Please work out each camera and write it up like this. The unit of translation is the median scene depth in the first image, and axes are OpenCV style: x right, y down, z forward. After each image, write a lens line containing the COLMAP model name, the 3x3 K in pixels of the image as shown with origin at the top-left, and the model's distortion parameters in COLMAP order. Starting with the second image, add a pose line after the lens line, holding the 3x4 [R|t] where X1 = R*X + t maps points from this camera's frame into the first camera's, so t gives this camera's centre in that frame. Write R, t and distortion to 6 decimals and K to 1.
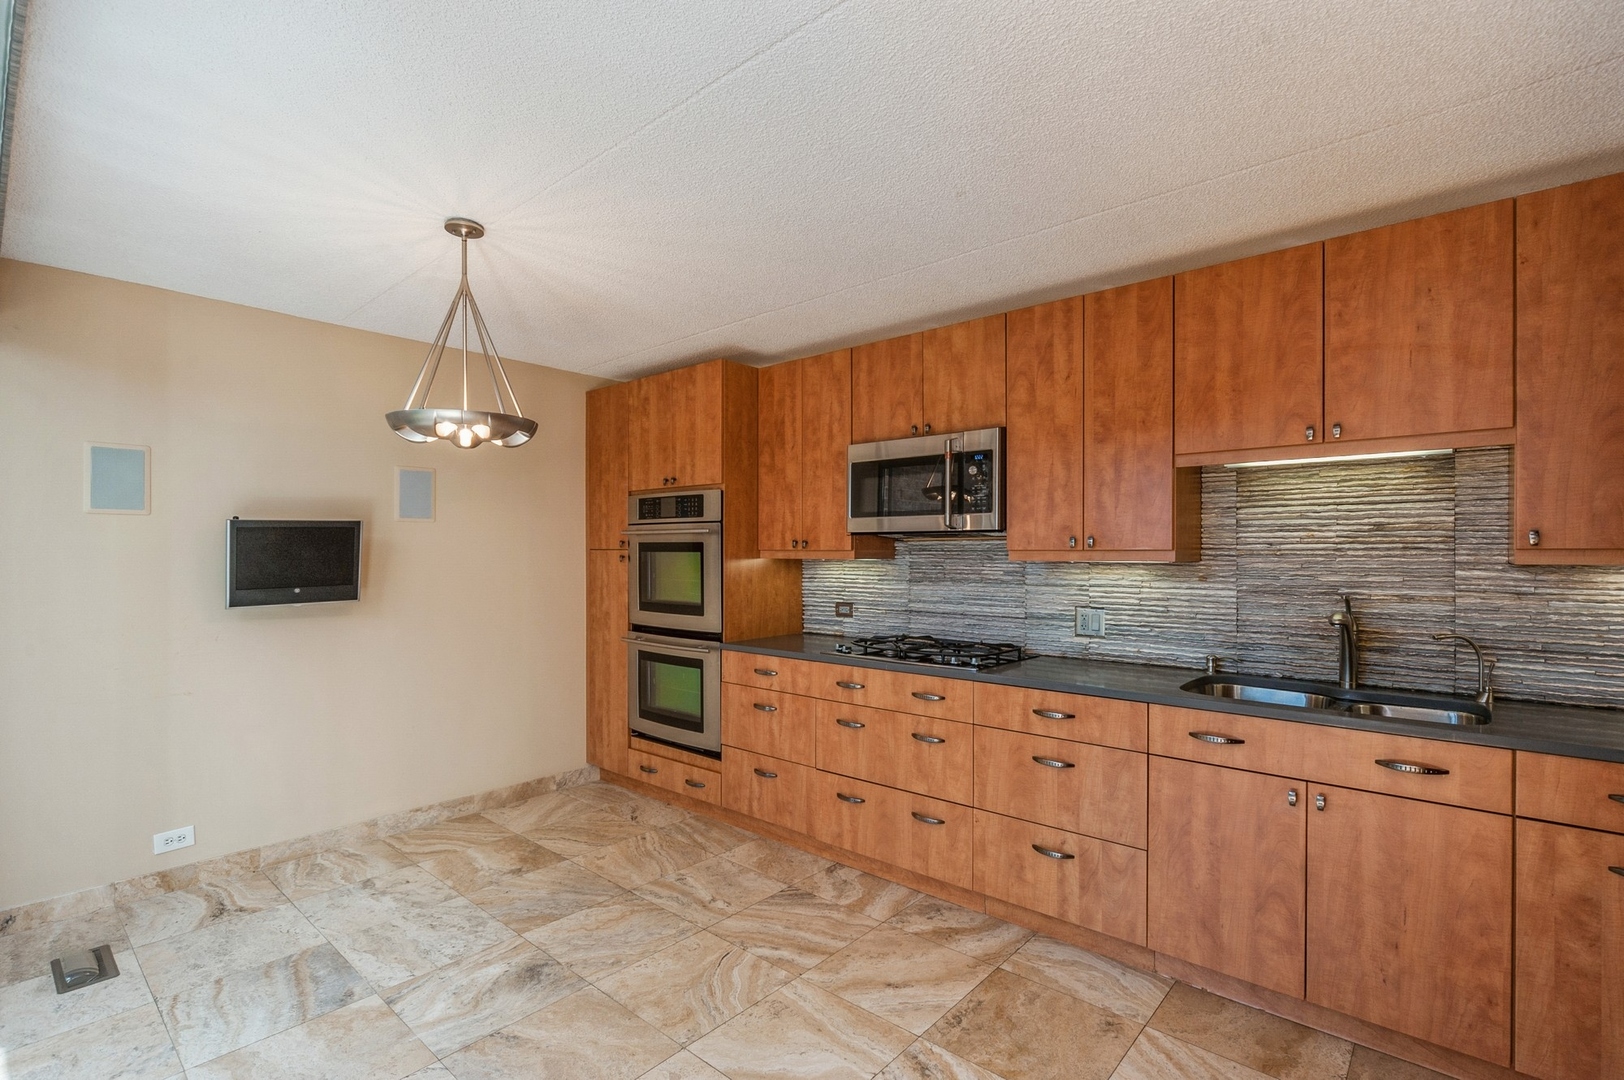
lens RADIAL K [[748.0, 0, 811.9], [0, 748.0, 551.4], [0, 0, 1]] dist [-0.002893, -0.000628]
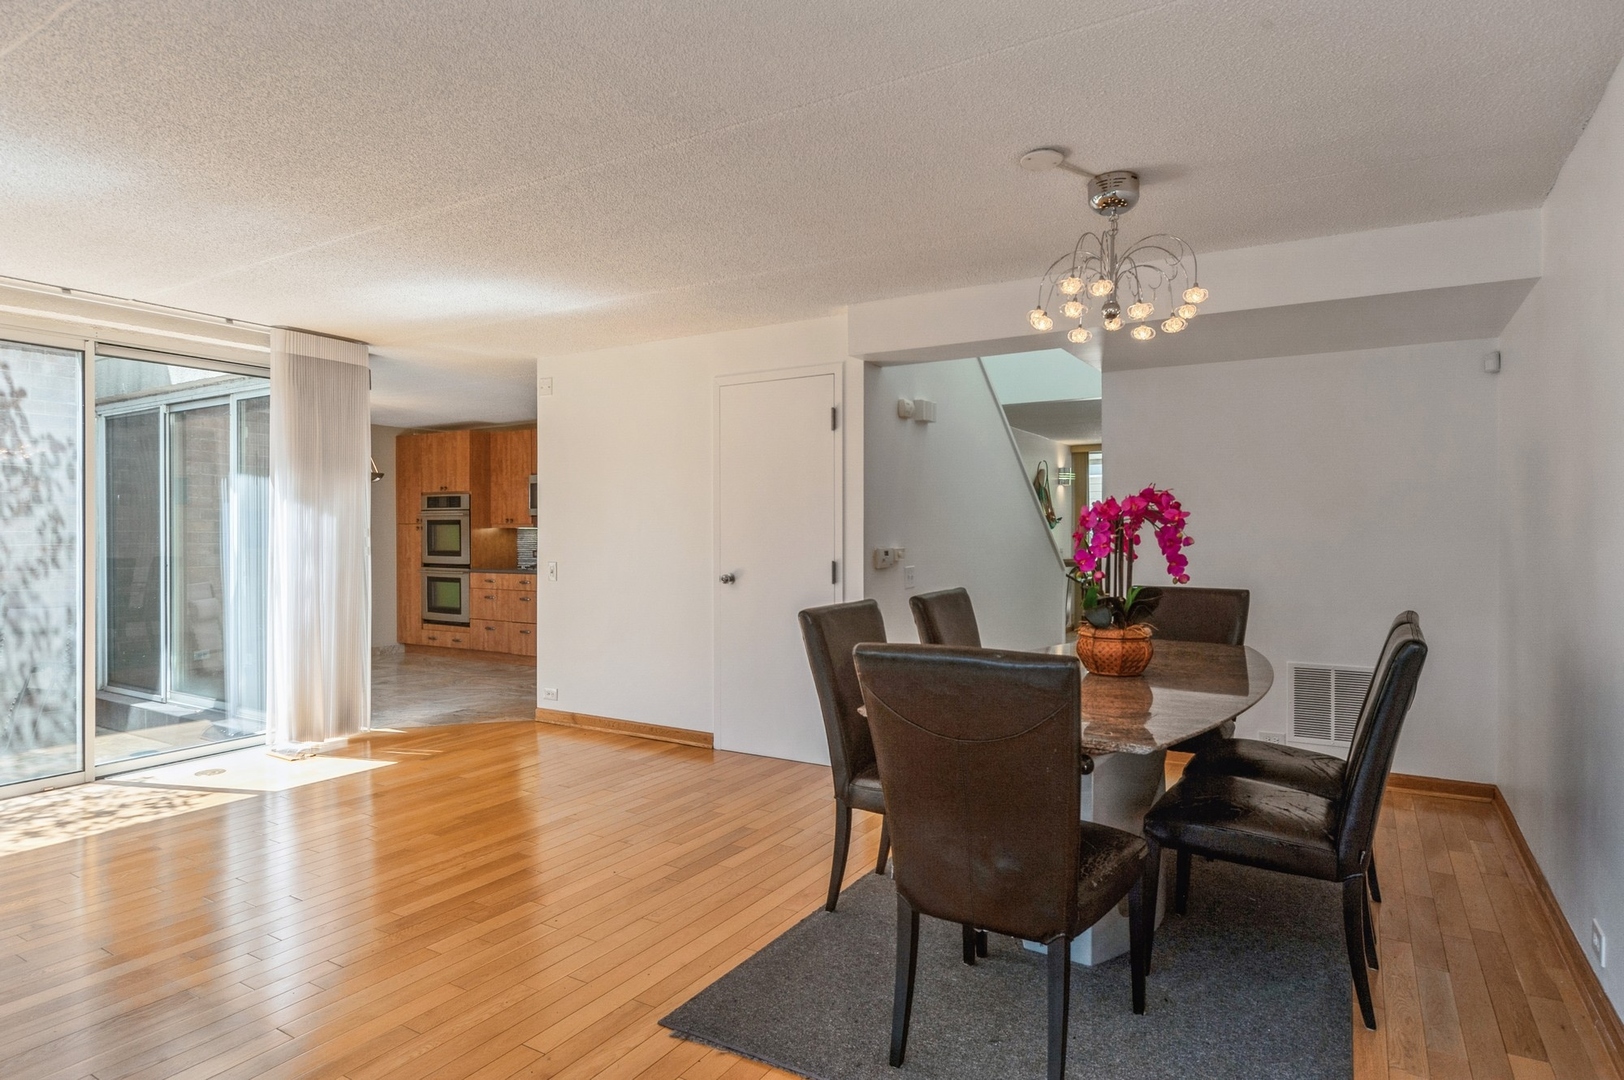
lens RADIAL K [[896.5, 0, 816.3], [0, 896.5, 541.2], [0, 0, 1]] dist [0.005472, 0.000238]
pose [[0.984855, -0.001267, 0.173376, 0.454884], [-0.000573, 0.999944, 0.010564, 0.022902], [-0.173380, -0.010503, 0.984799, -1.856827]]
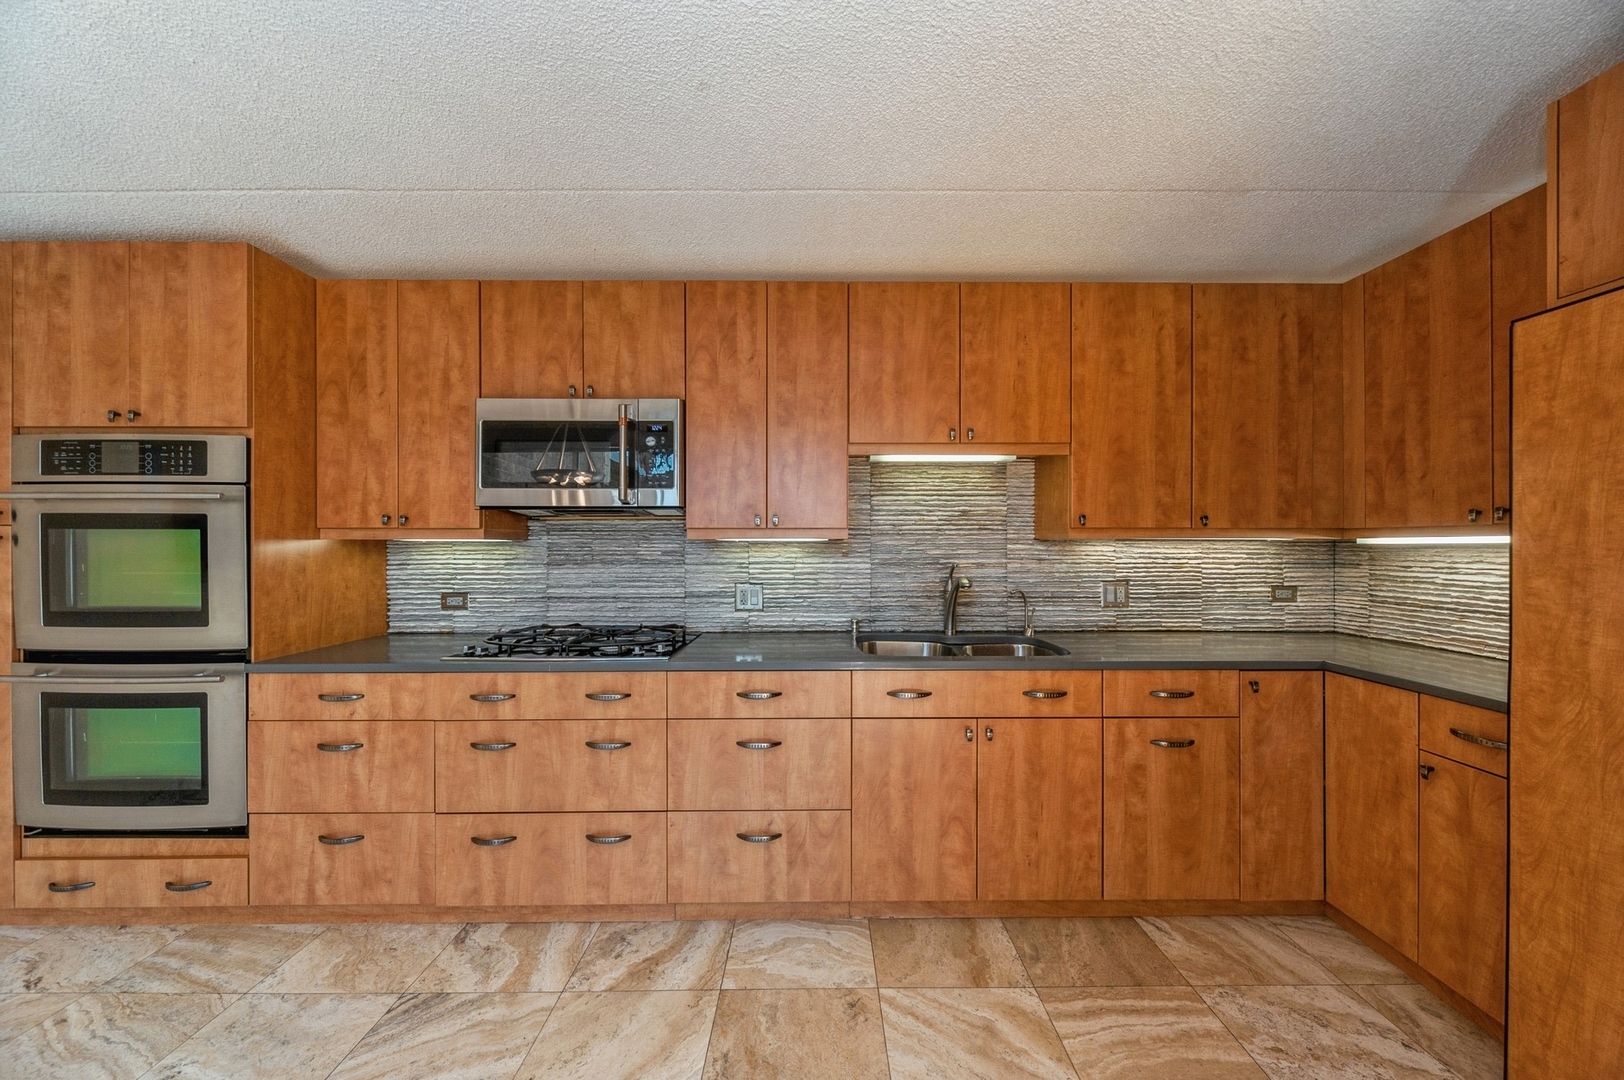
lens RADIAL K [[551.7, 0, 819.5], [0, 551.7, 543.8], [0, 0, 1]] dist [0.001082, -0.001036]
pose [[0.745202, -0.002051, 0.666836, -0.080144], [0.000421, 0.999997, 0.002606, 0.015588], [-0.666839, -0.001662, 0.745200, 0.334672]]
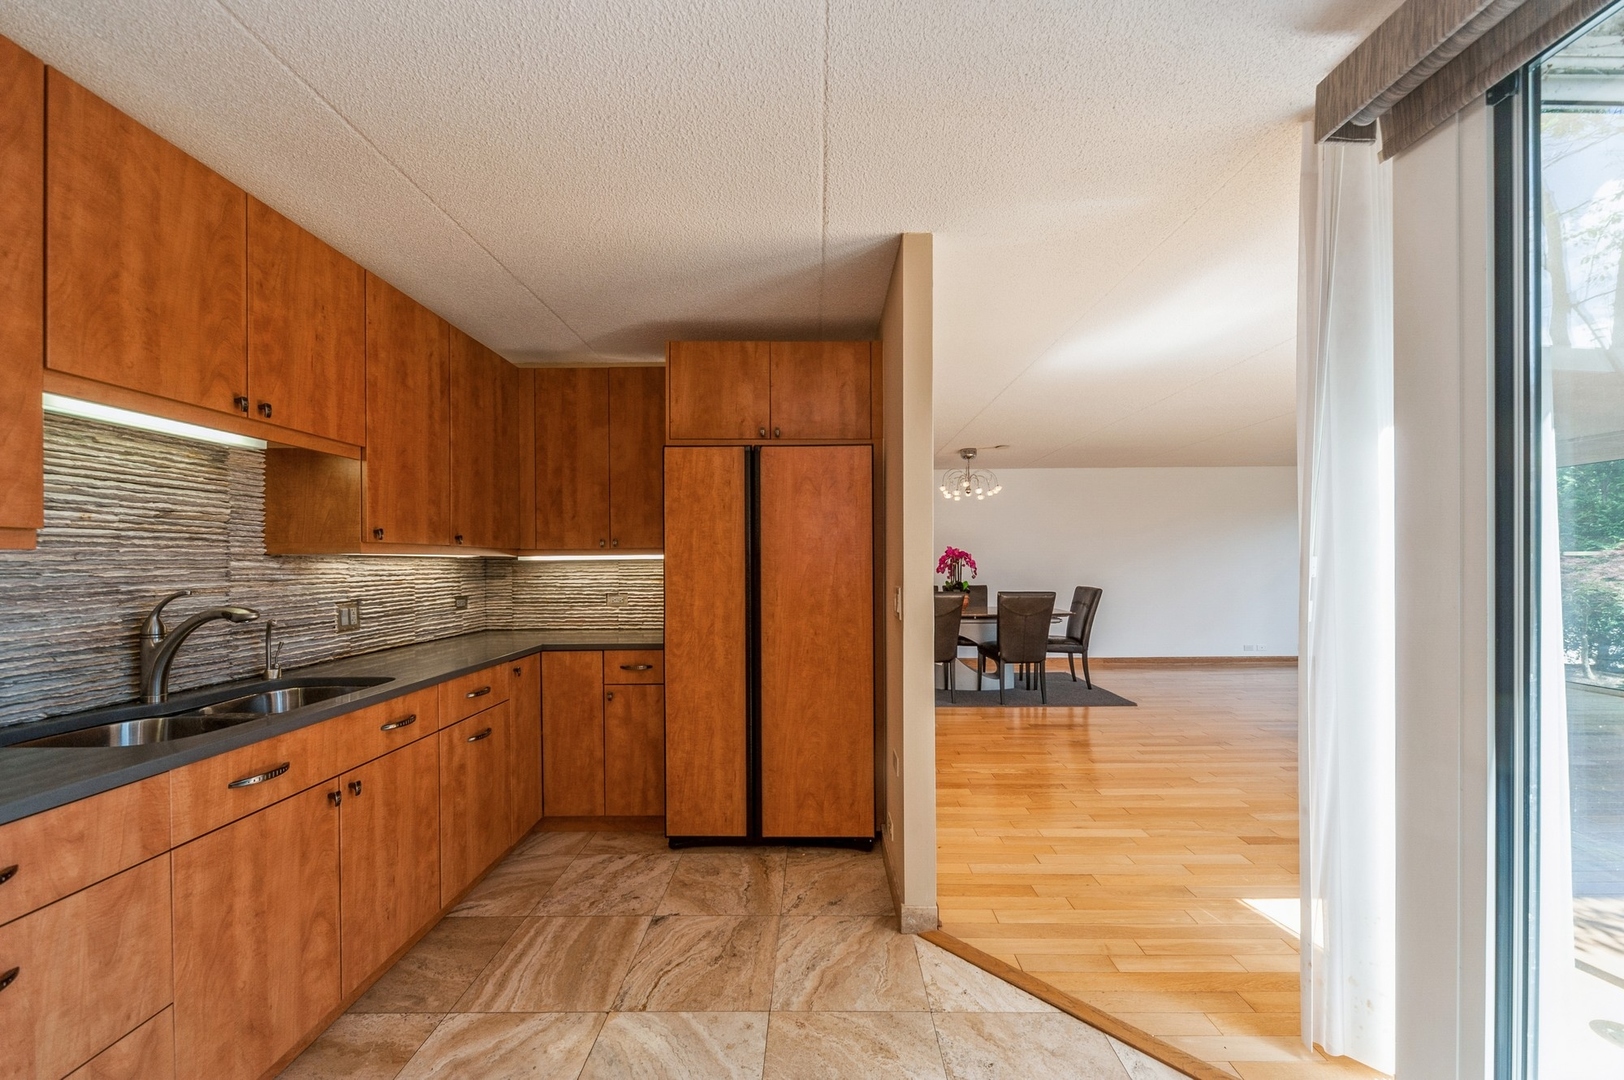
lens RADIAL K [[597.3, 0, 821.3], [0, 597.3, 562.7], [0, 0, 1]] dist [-0.001016, -0.000673]
pose [[-0.664443, -0.000318, 0.747339, -0.221248], [0.002505, 0.999993, 0.002653, 0.020052], [-0.747335, 0.003635, -0.664437, 0.691969]]
